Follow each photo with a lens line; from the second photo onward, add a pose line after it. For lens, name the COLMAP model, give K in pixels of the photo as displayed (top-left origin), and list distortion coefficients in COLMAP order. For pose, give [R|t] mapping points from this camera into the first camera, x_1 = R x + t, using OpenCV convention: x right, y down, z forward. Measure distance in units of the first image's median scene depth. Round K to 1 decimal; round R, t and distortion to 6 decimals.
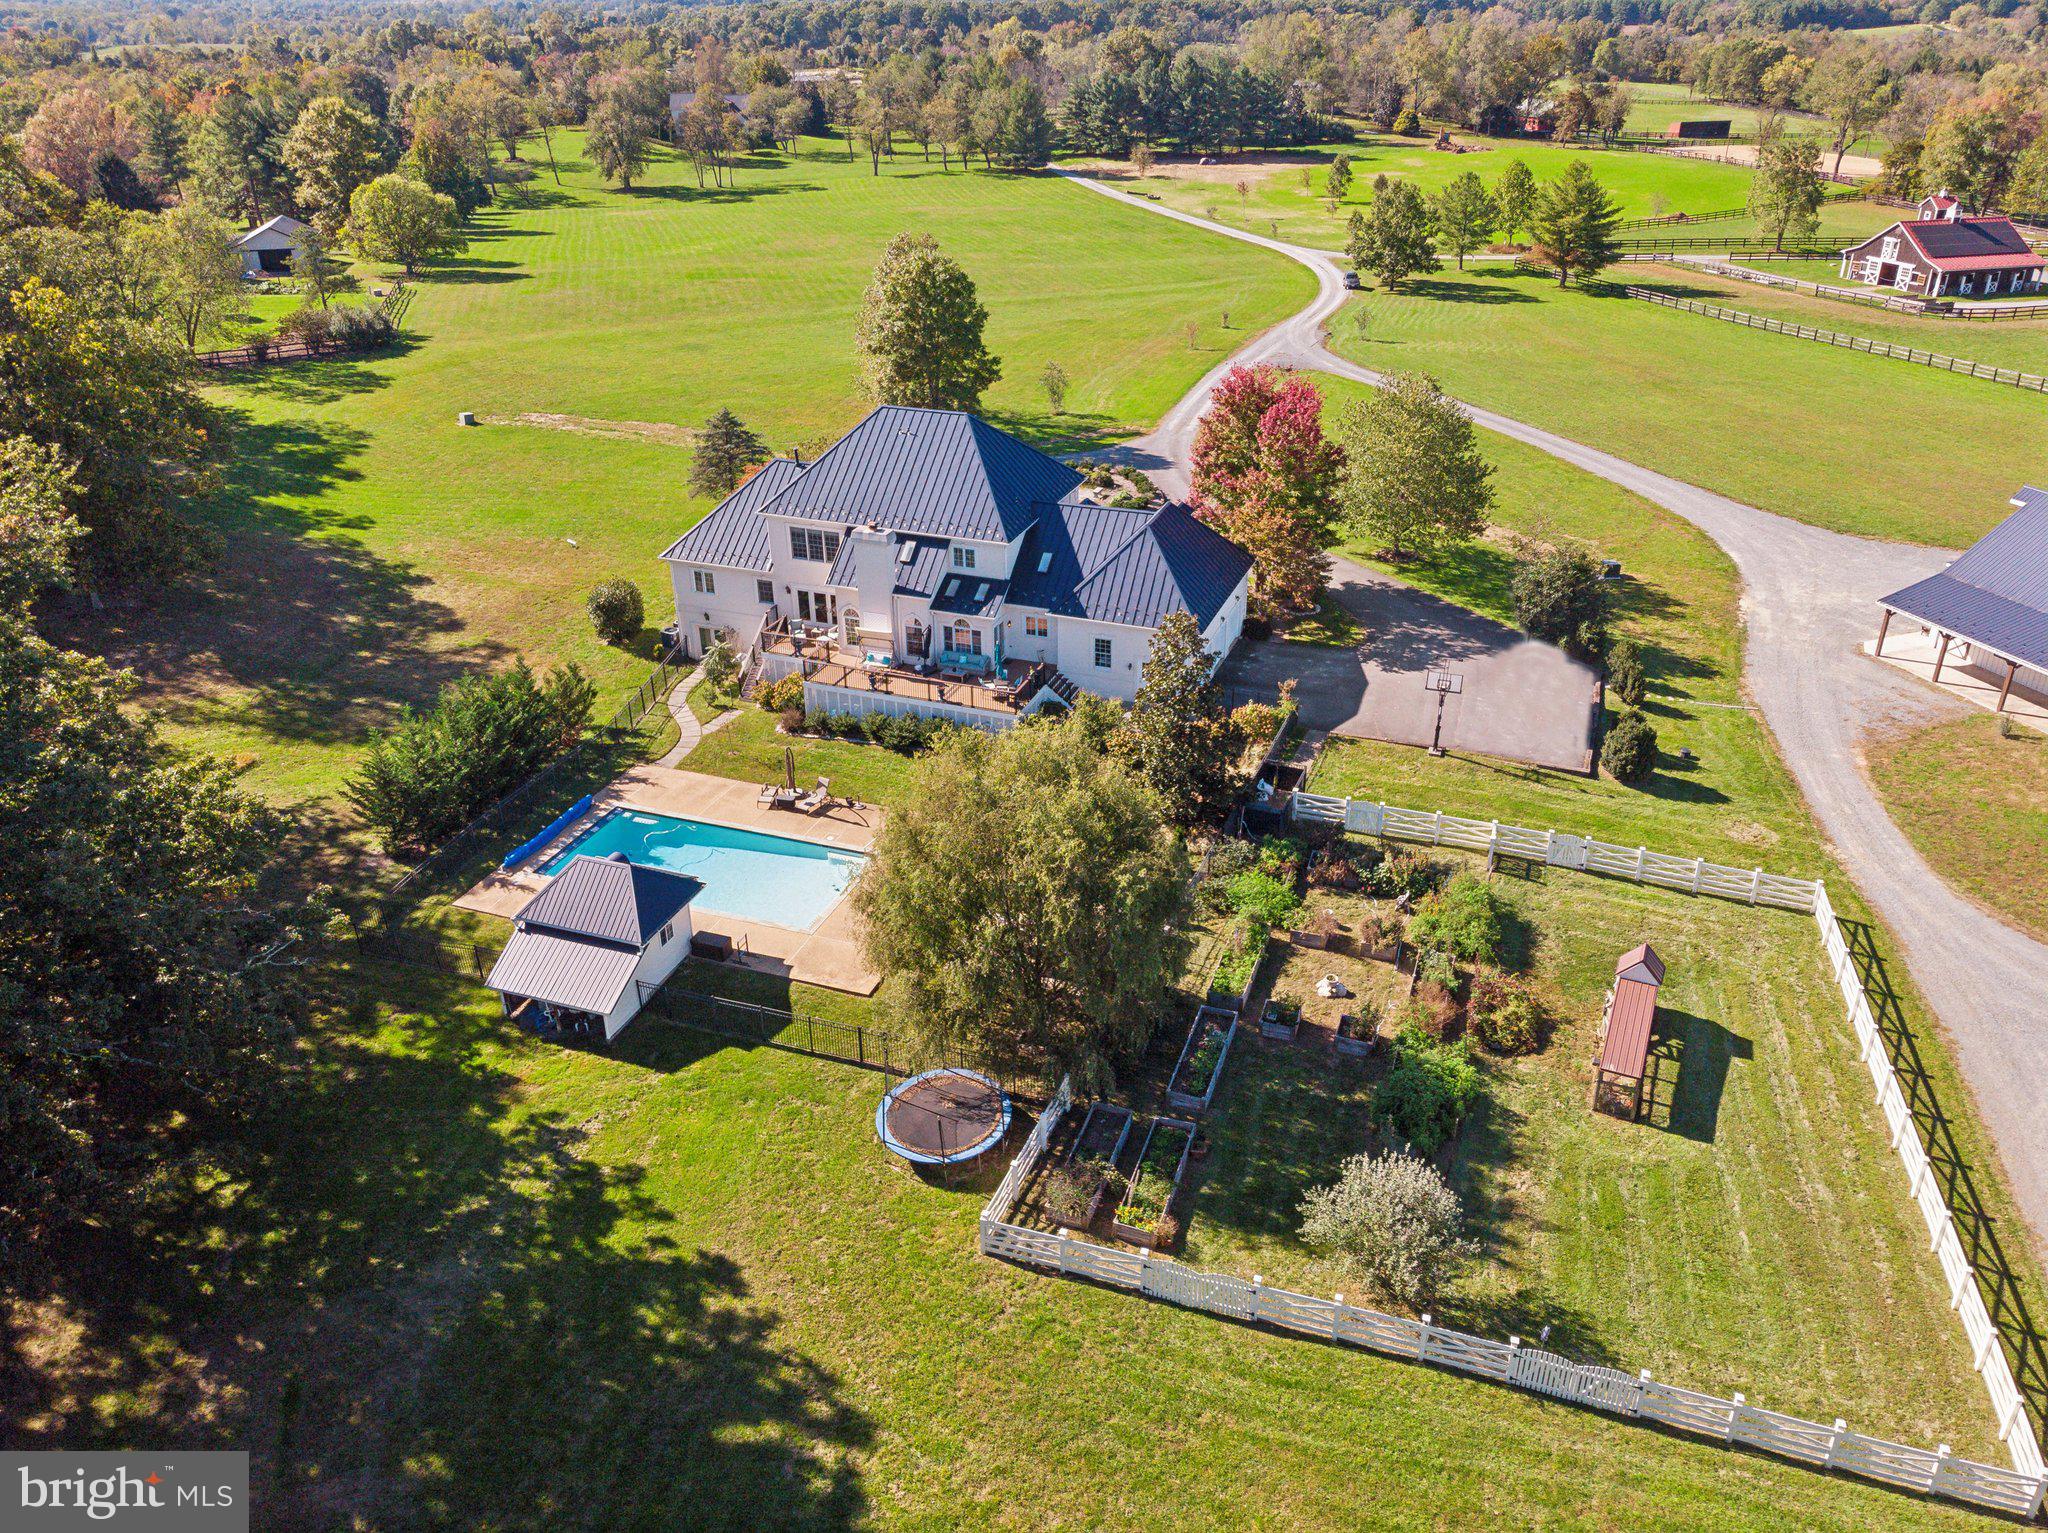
lens RADIAL K [[1525.2, 0, 1019.9], [0, 1525.2, 714.8], [0, 0, 1]] dist [-0.006770, 0.008159]
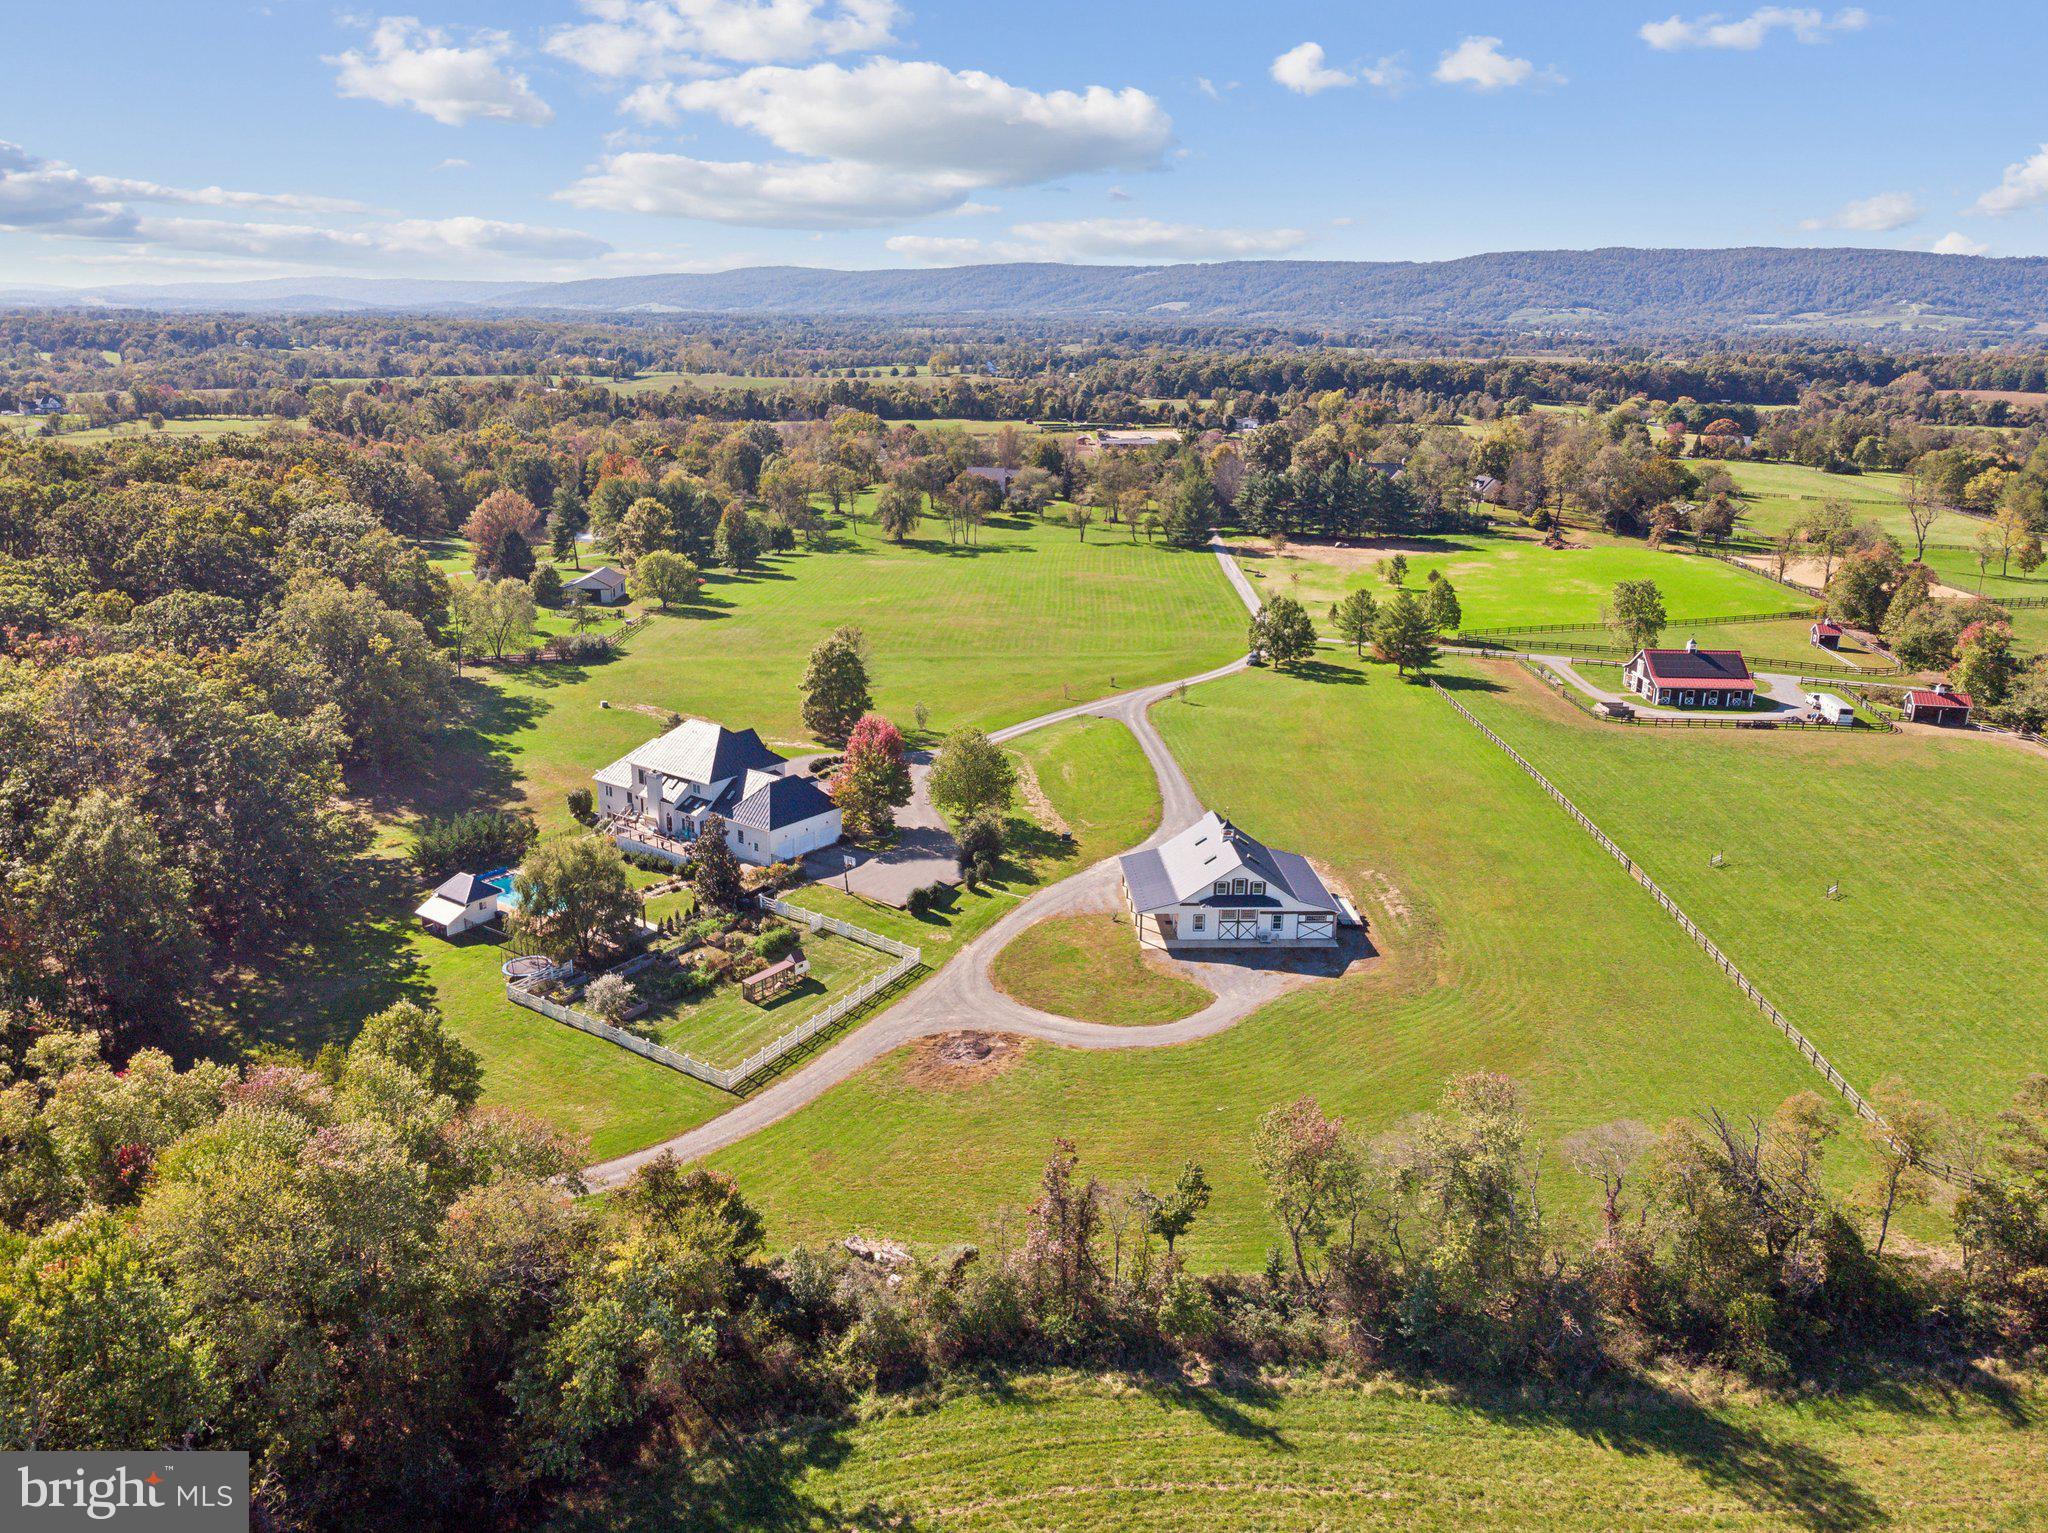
lens RADIAL K [[1525.2, 0, 1019.9], [0, 1525.2, 714.8], [0, 0, 1]] dist [-0.006770, 0.008159]
pose [[0.958007, 0.088049, -0.272891, 0.781134], [-0.138526, 0.975379, -0.171599, 0.083325], [0.251063, 0.202196, 0.946617, -0.778258]]
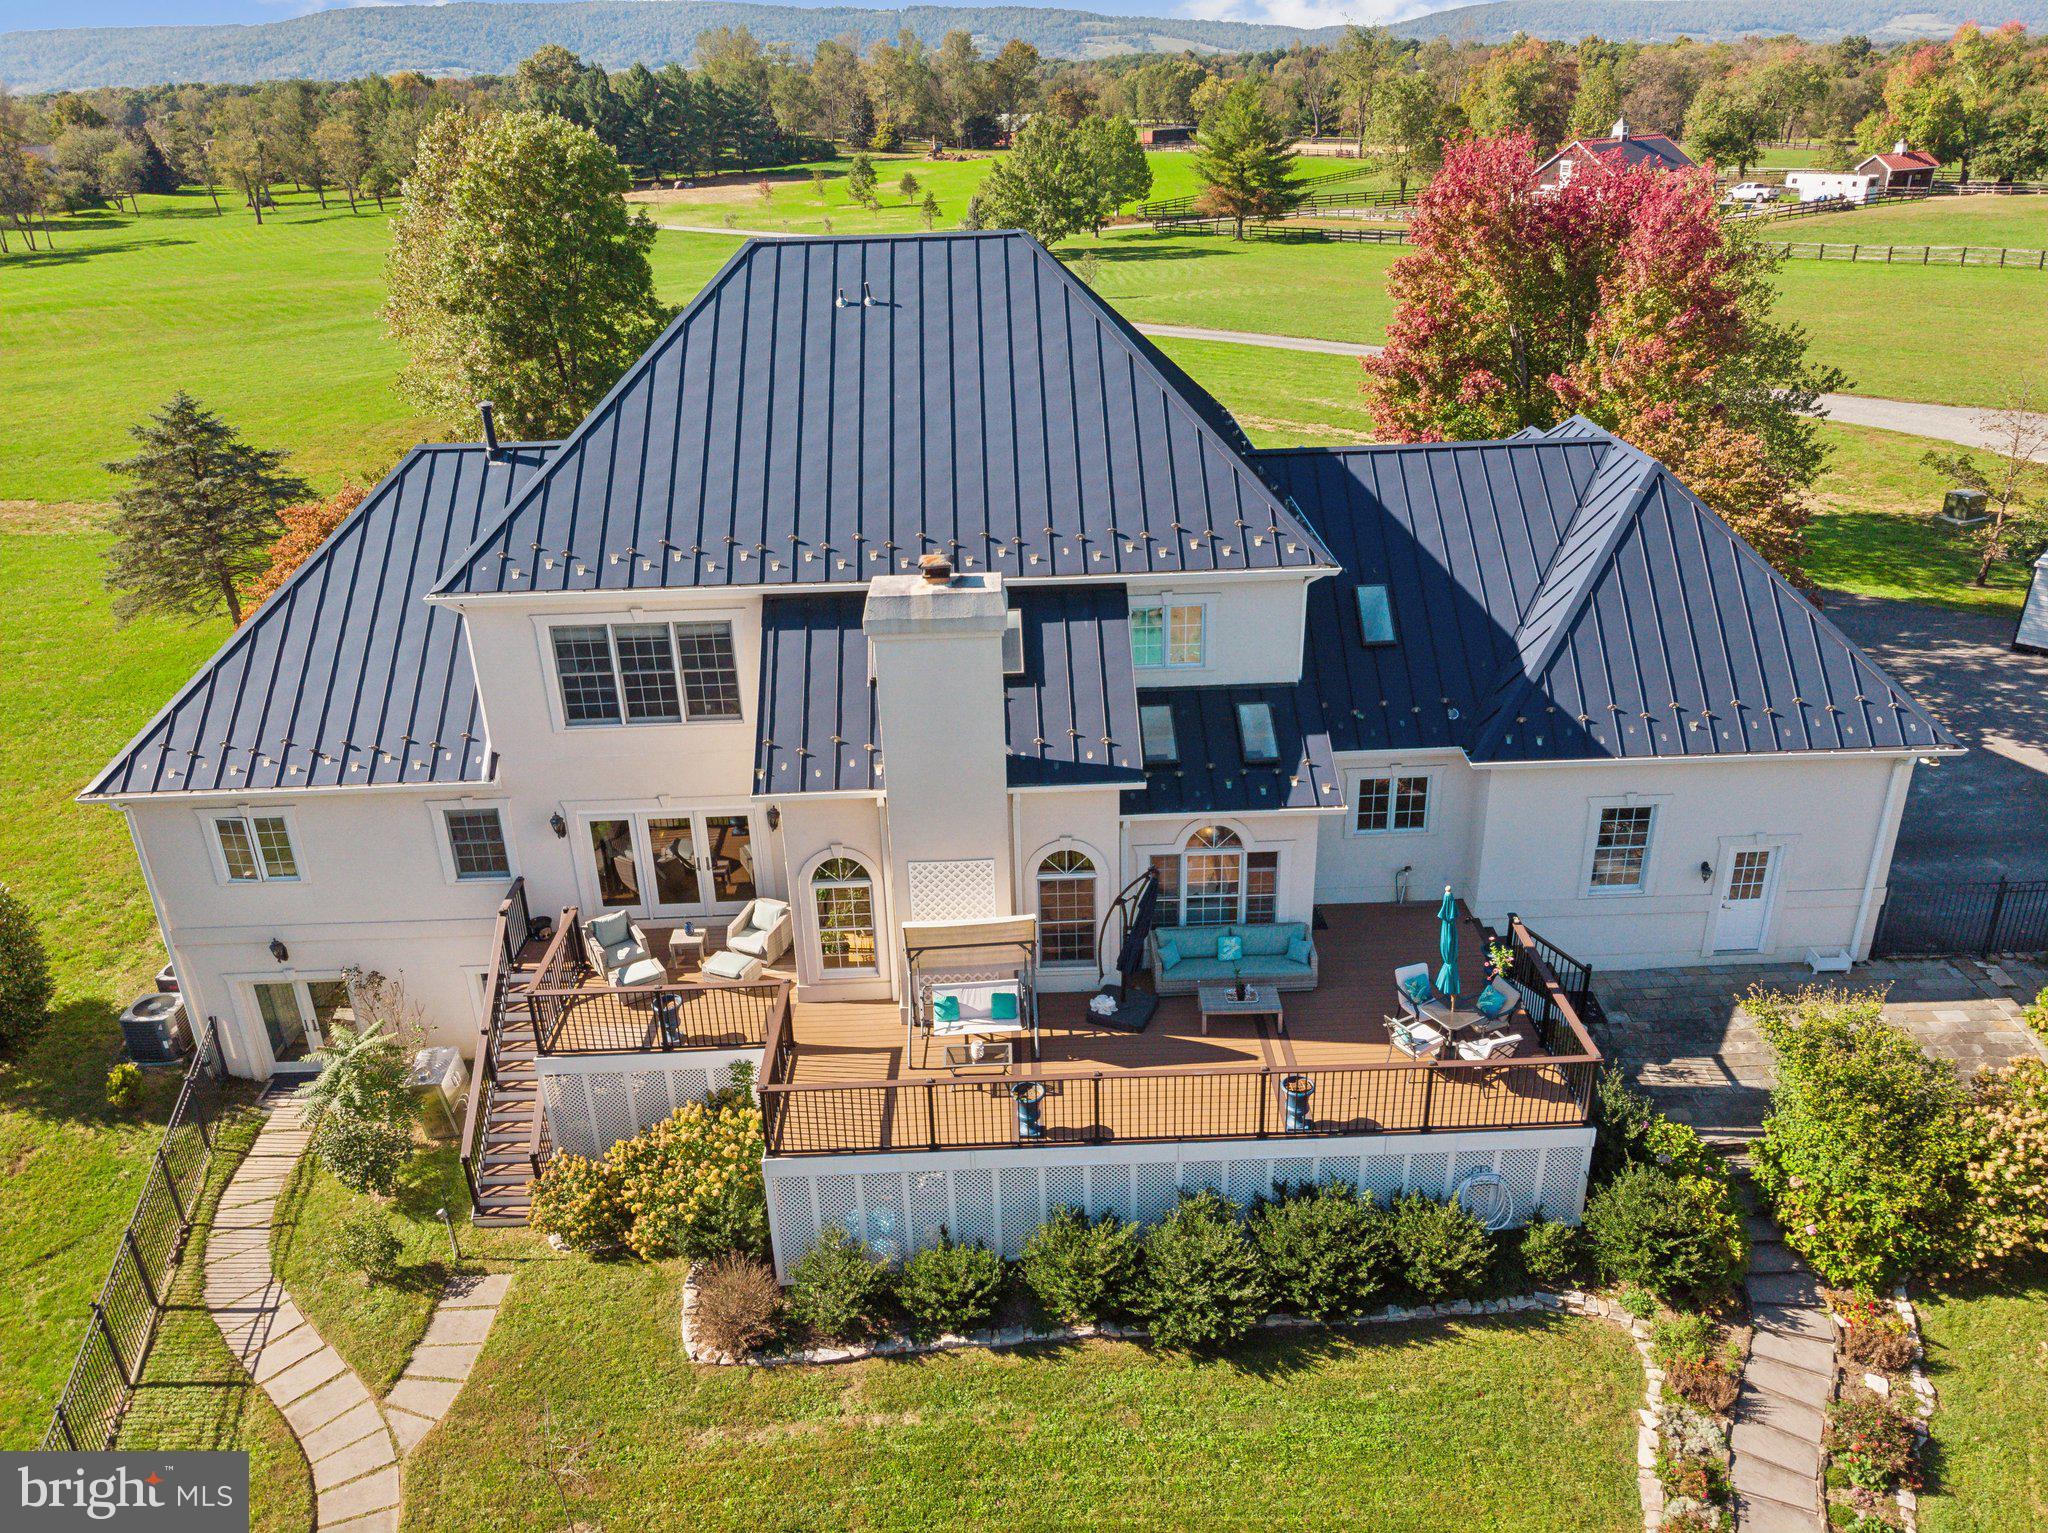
lens RADIAL K [[1525.2, 0, 1019.9], [0, 1525.2, 714.8], [0, 0, 1]] dist [-0.006770, 0.008159]
pose [[0.926261, -0.165012, 0.338839, -0.136697], [0.182828, 0.982918, -0.021111, -0.065860], [-0.329567, 0.081504, 0.940608, 0.544902]]
